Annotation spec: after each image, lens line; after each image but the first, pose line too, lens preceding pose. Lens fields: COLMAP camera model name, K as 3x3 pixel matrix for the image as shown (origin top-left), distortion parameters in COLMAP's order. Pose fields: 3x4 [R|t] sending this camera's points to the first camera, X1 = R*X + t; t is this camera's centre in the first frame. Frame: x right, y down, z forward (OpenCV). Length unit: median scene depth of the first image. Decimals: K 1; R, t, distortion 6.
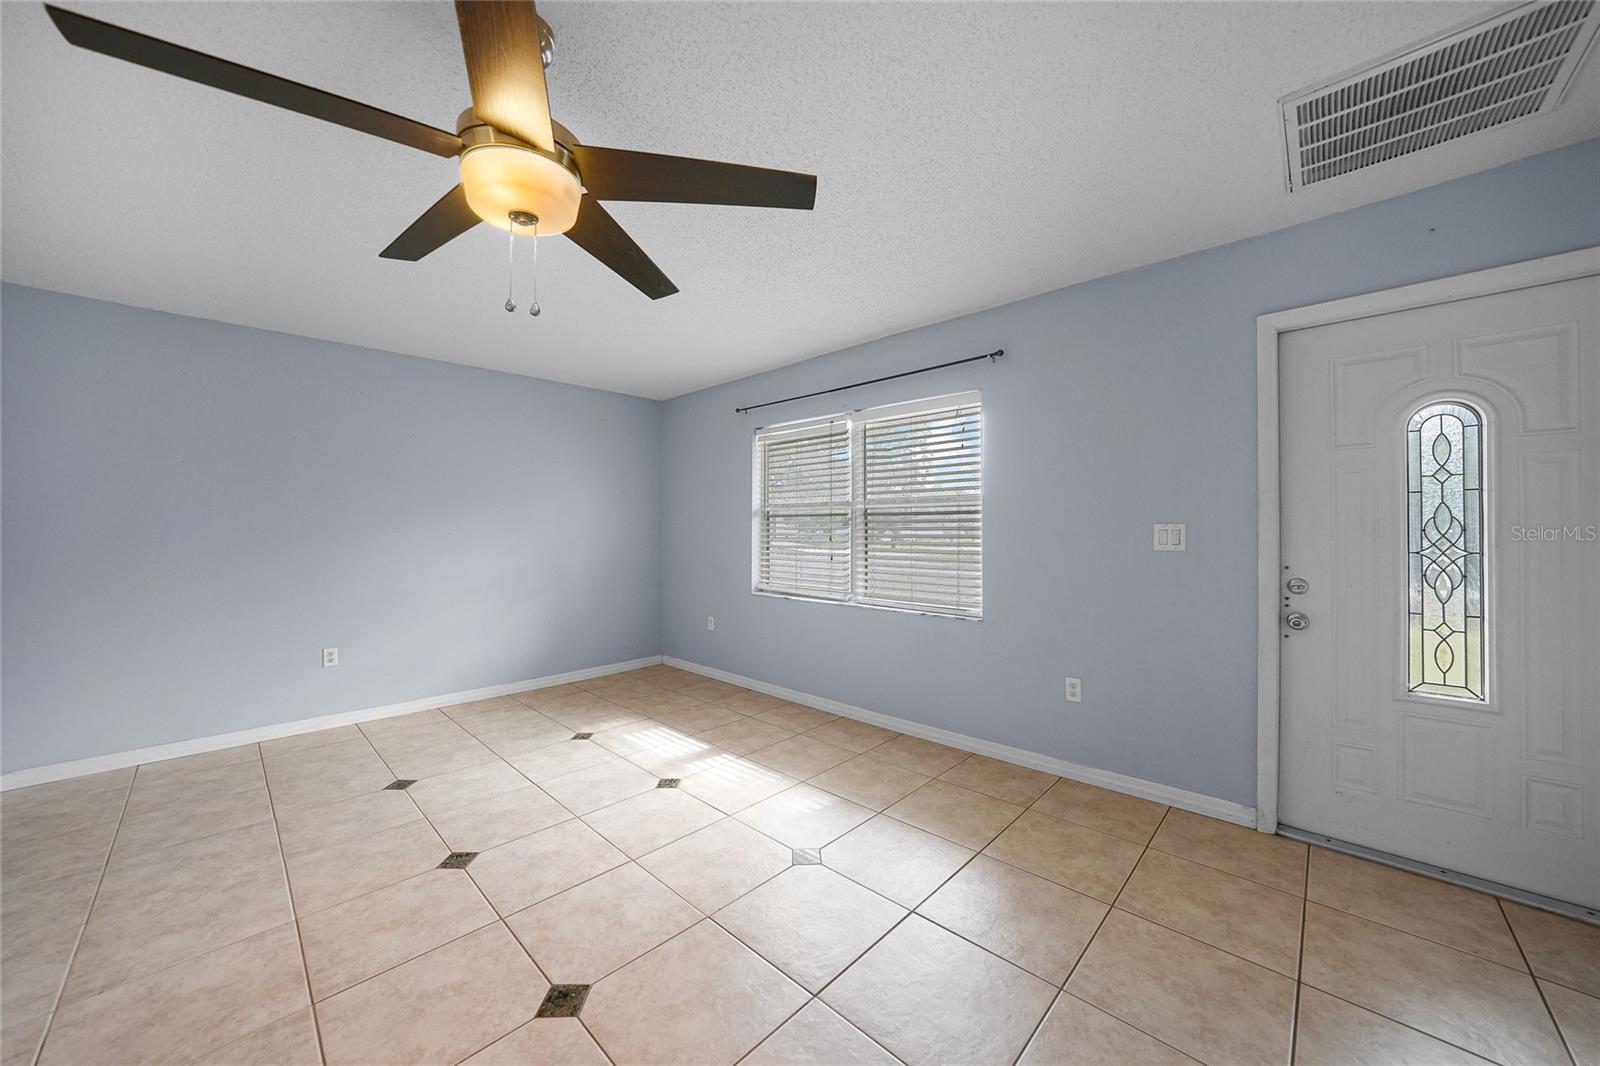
lens RADIAL K [[561.4, 0, 809.4], [0, 561.4, 529.4], [0, 0, 1]] dist [-0.025619, 0.005313]
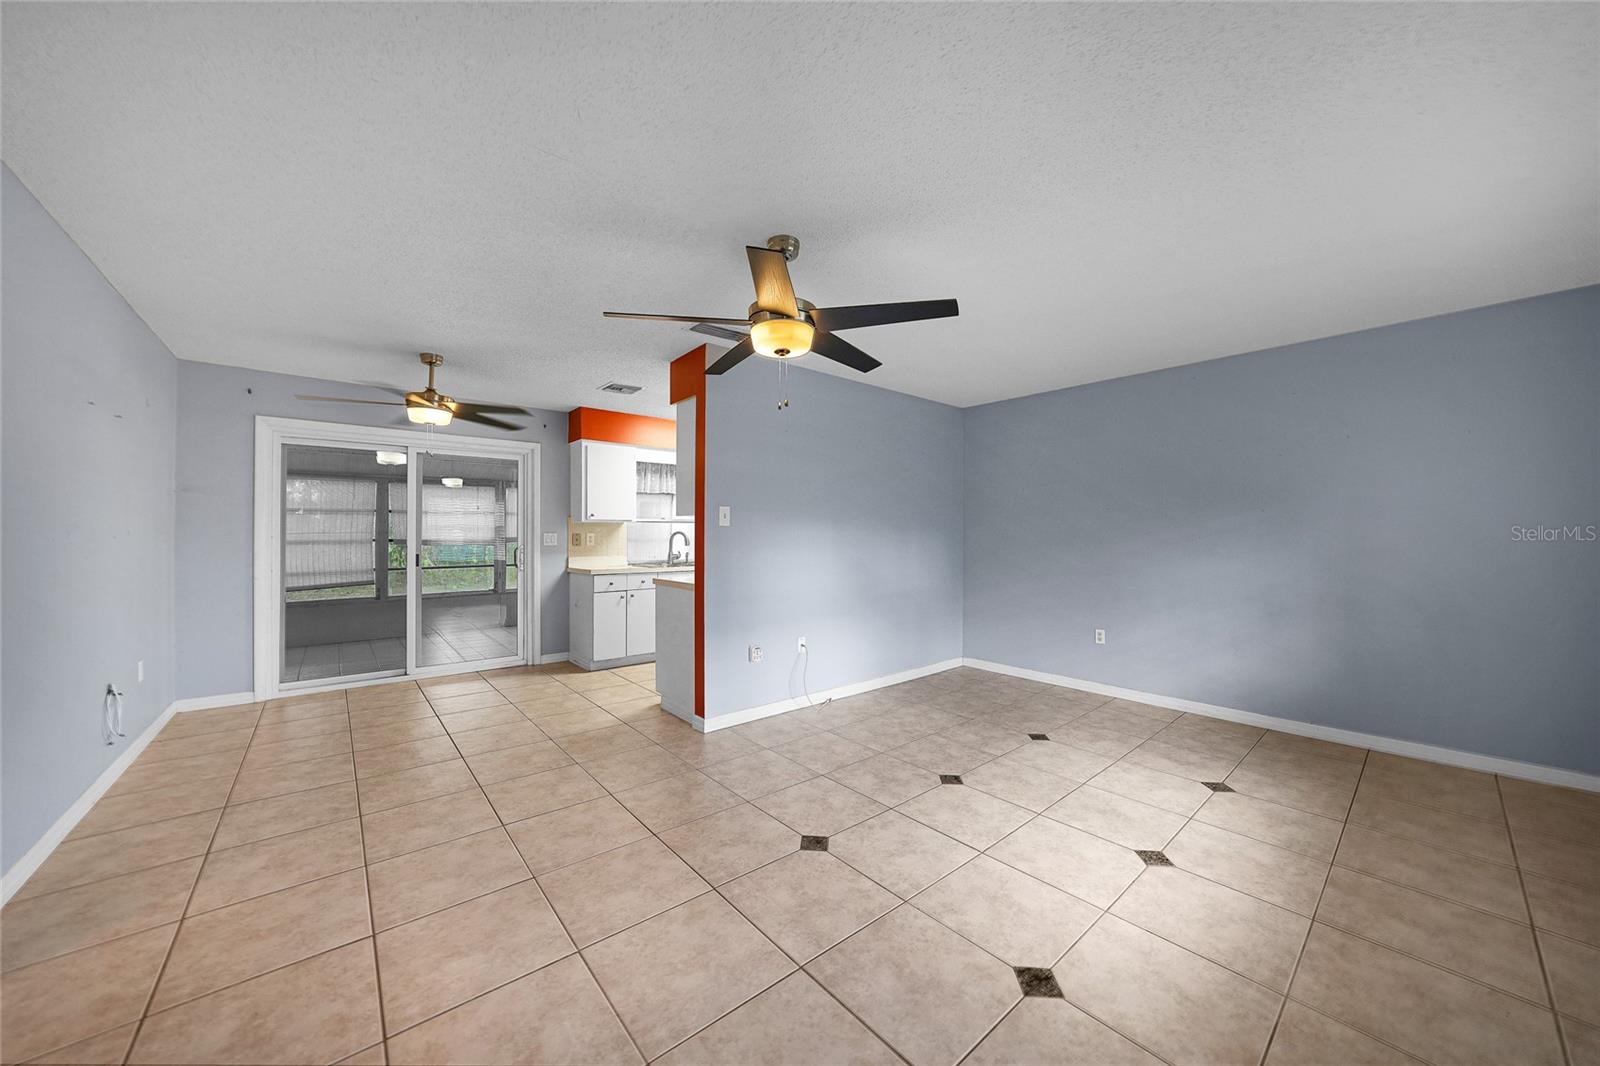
lens RADIAL K [[561.4, 0, 809.4], [0, 561.4, 529.4], [0, 0, 1]] dist [-0.025619, 0.005313]
pose [[-0.102162, -0.010018, -0.994717, 0.609843], [0.000083, 0.999949, -0.010079, 0.001696], [0.994768, -0.001113, -0.102156, 0.638326]]
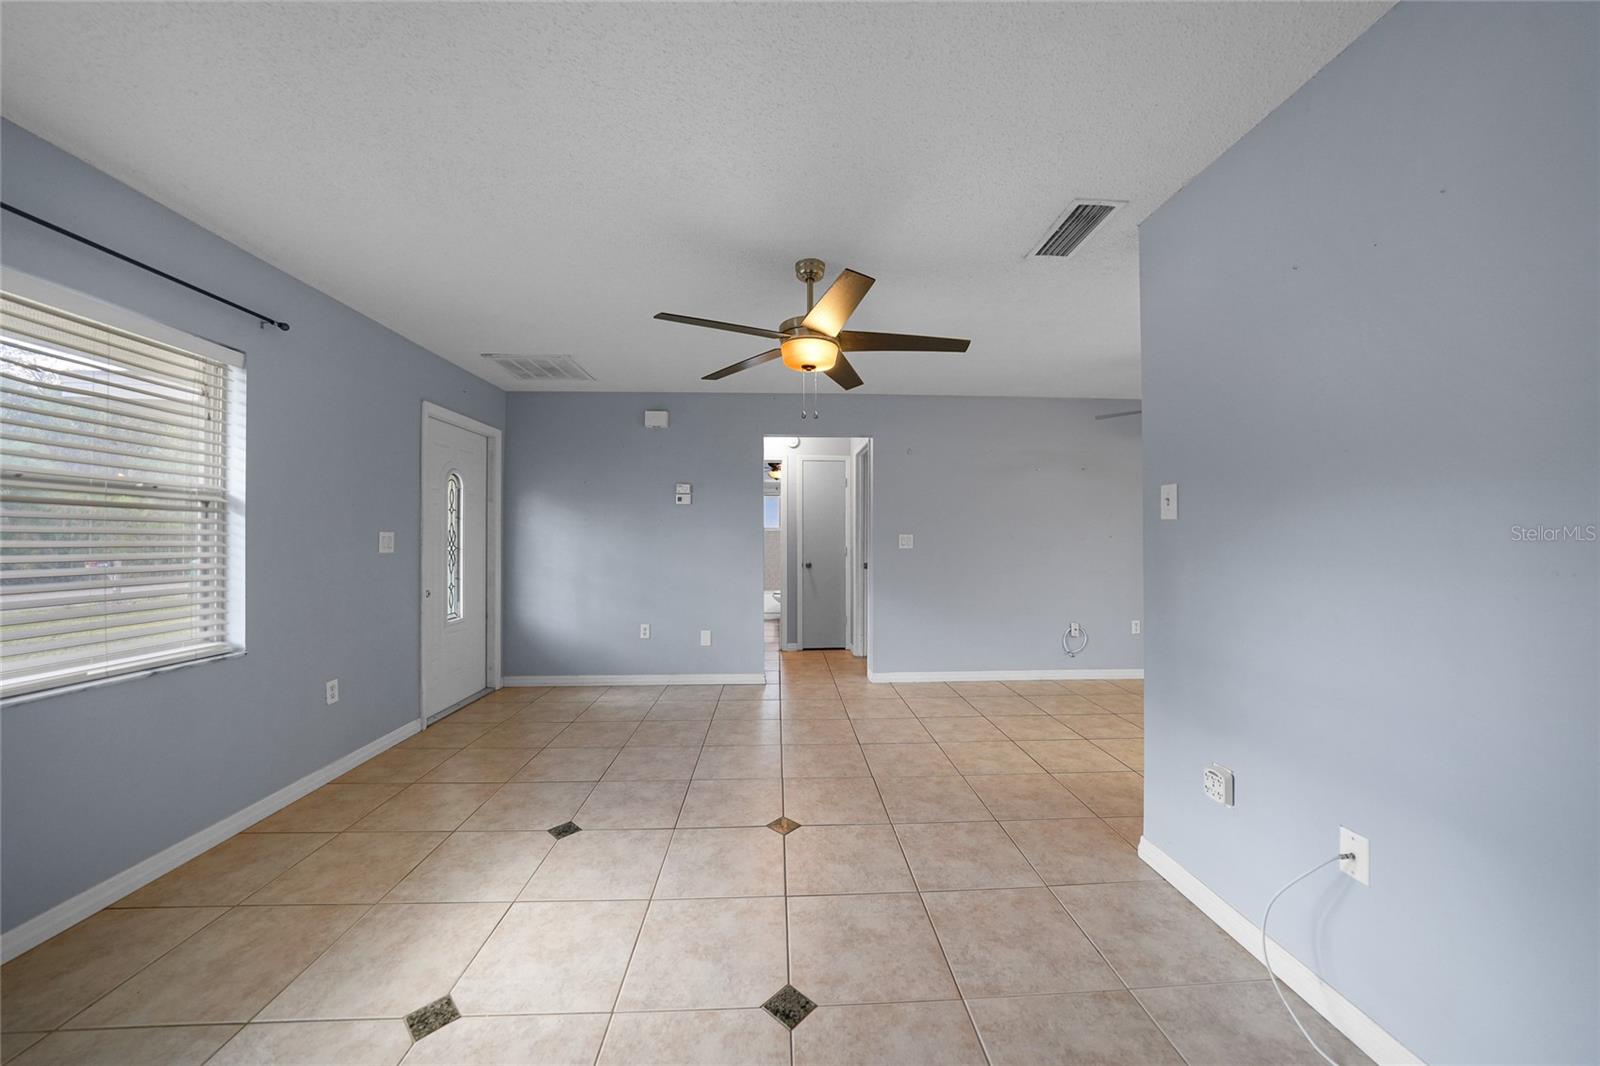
lens RADIAL K [[568.9, 0, 787.9], [0, 568.9, 532.0], [0, 0, 1]] dist [-0.024731, 0.006000]
pose [[-0.698287, 0.009596, 0.715753, -0.921157], [-0.000248, 0.999907, -0.013648, 0.006581], [-0.715818, -0.009707, -0.698220, 1.205239]]
